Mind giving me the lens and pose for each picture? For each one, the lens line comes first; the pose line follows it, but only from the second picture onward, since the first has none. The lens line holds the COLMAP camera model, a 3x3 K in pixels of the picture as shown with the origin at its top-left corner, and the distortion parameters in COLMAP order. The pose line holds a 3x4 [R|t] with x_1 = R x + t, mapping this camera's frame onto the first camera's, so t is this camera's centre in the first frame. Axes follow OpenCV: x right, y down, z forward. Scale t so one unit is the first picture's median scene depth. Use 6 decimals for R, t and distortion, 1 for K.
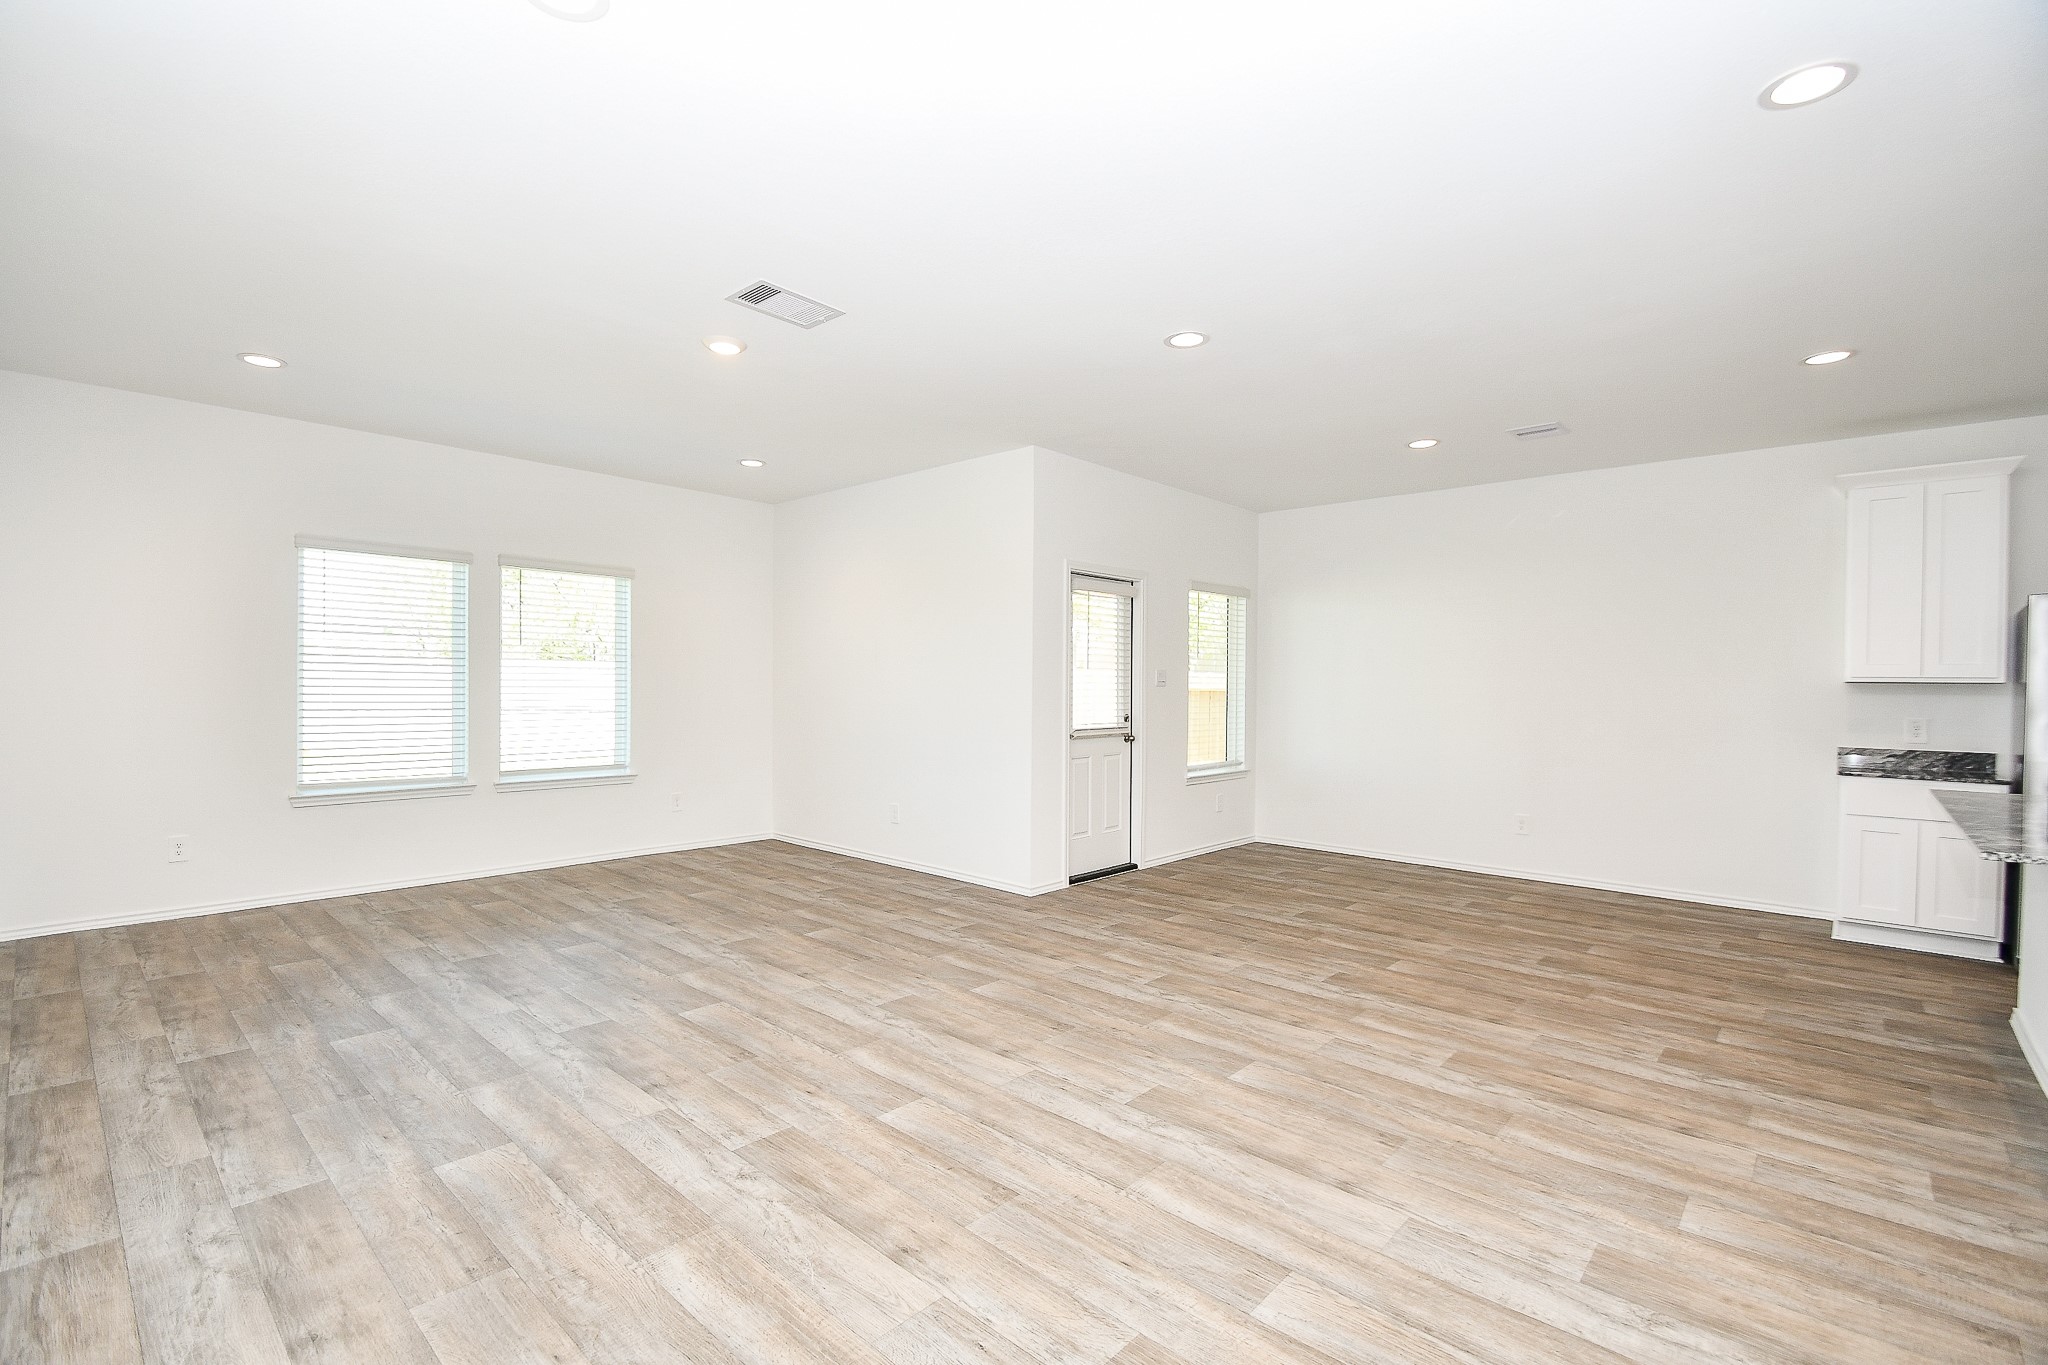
lens RADIAL K [[911.8, 0, 998.2], [0, 911.8, 701.3], [0, 0, 1]] dist [0.023015, -0.018924]
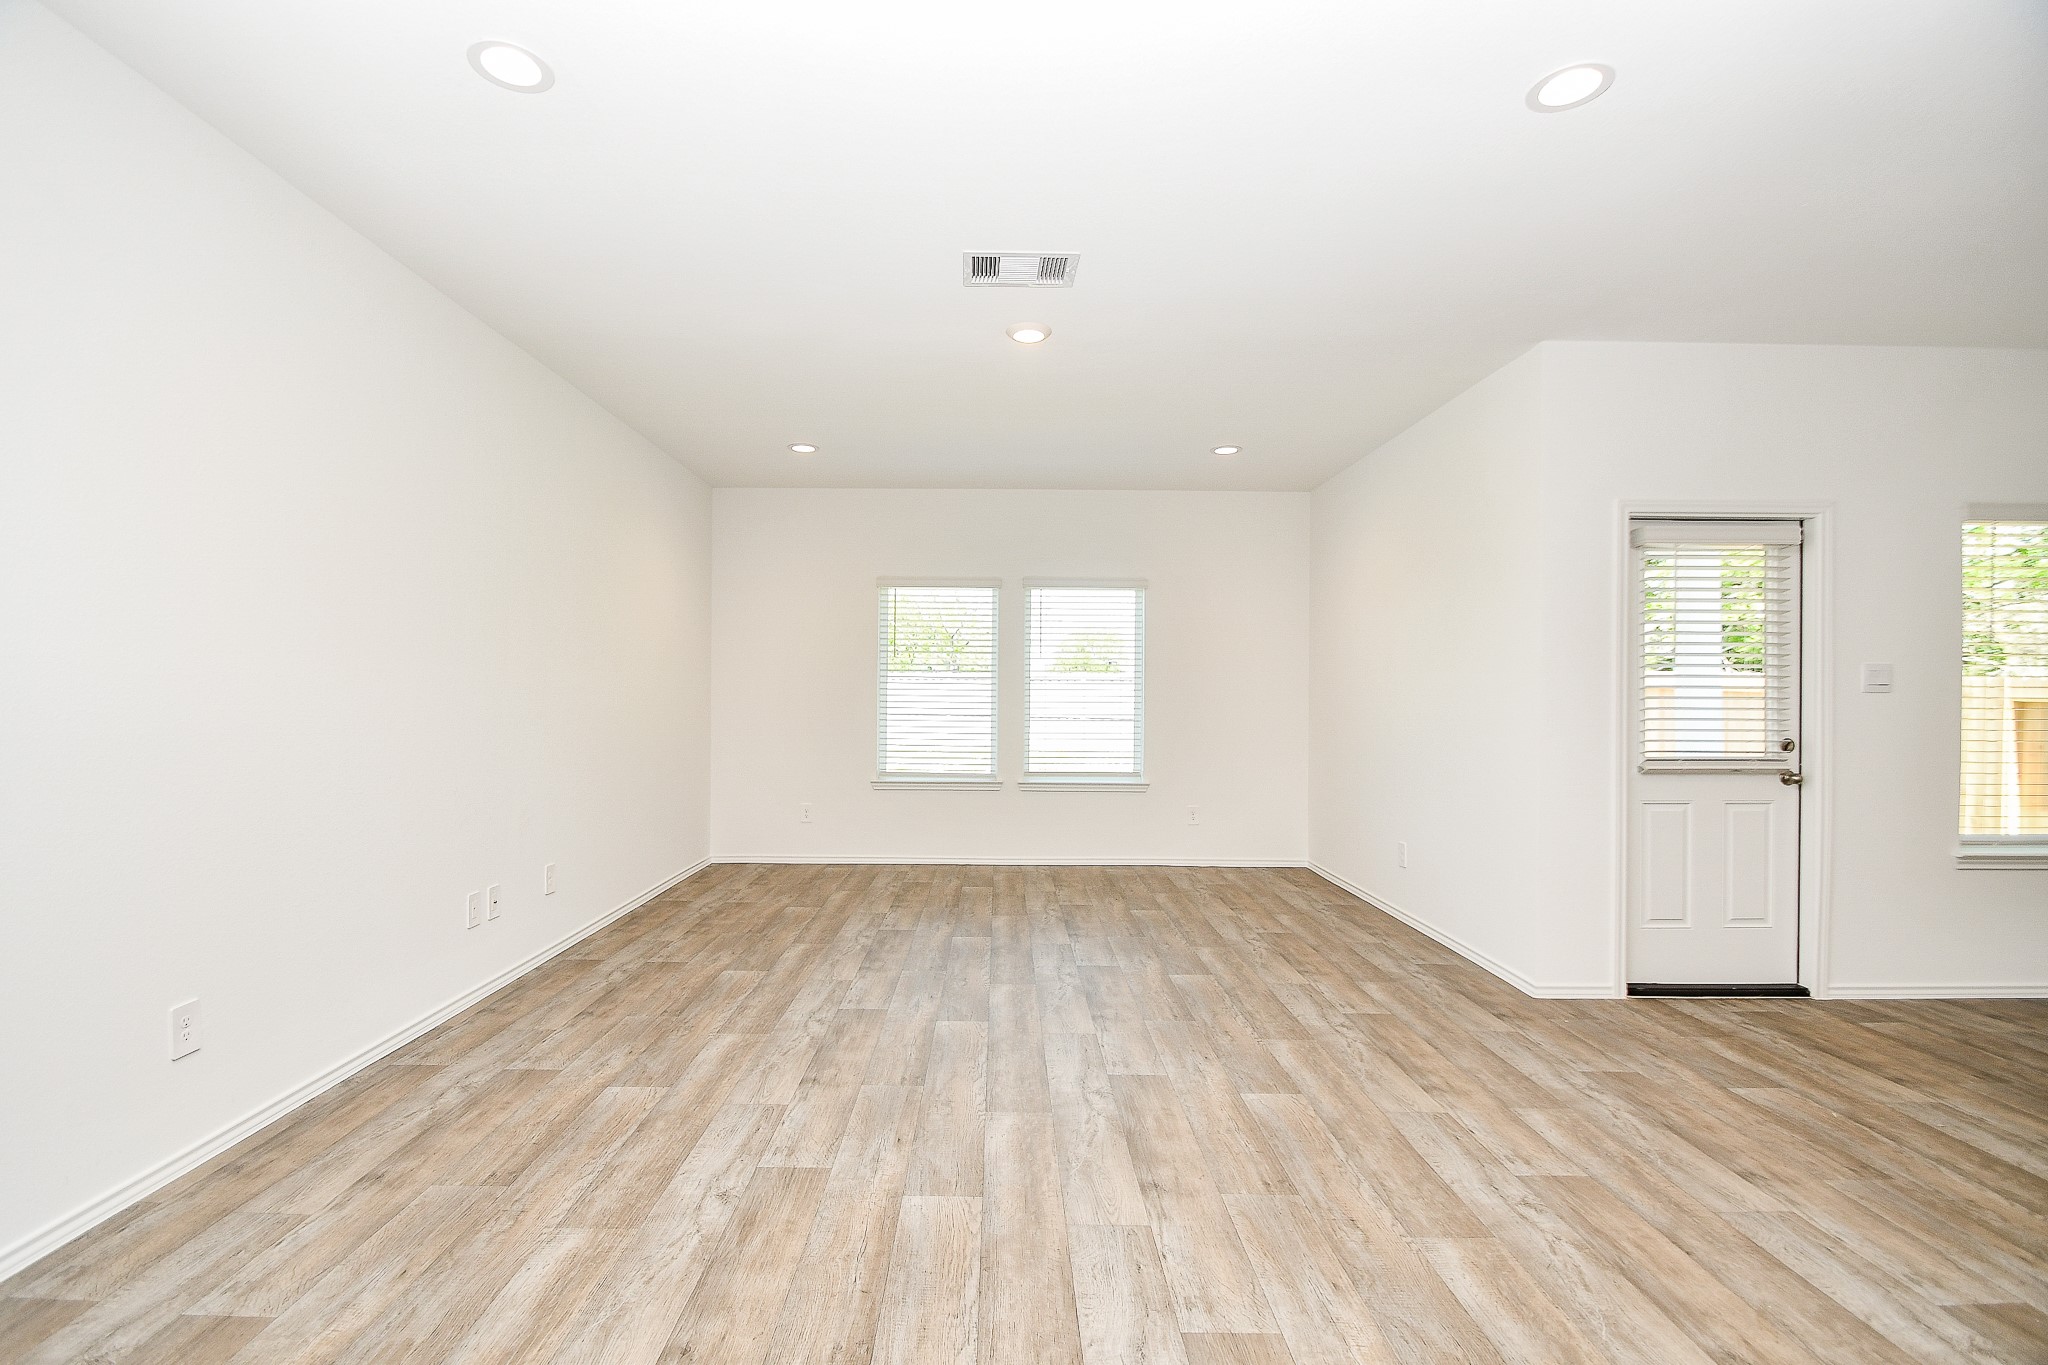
lens RADIAL K [[911.8, 0, 998.2], [0, 911.8, 701.3], [0, 0, 1]] dist [0.023015, -0.018924]
pose [[0.685130, 0.001839, -0.728419, 0.258783], [-0.013141, 0.999865, -0.009836, 0.002682], [0.728302, 0.016311, 0.685062, 0.227471]]
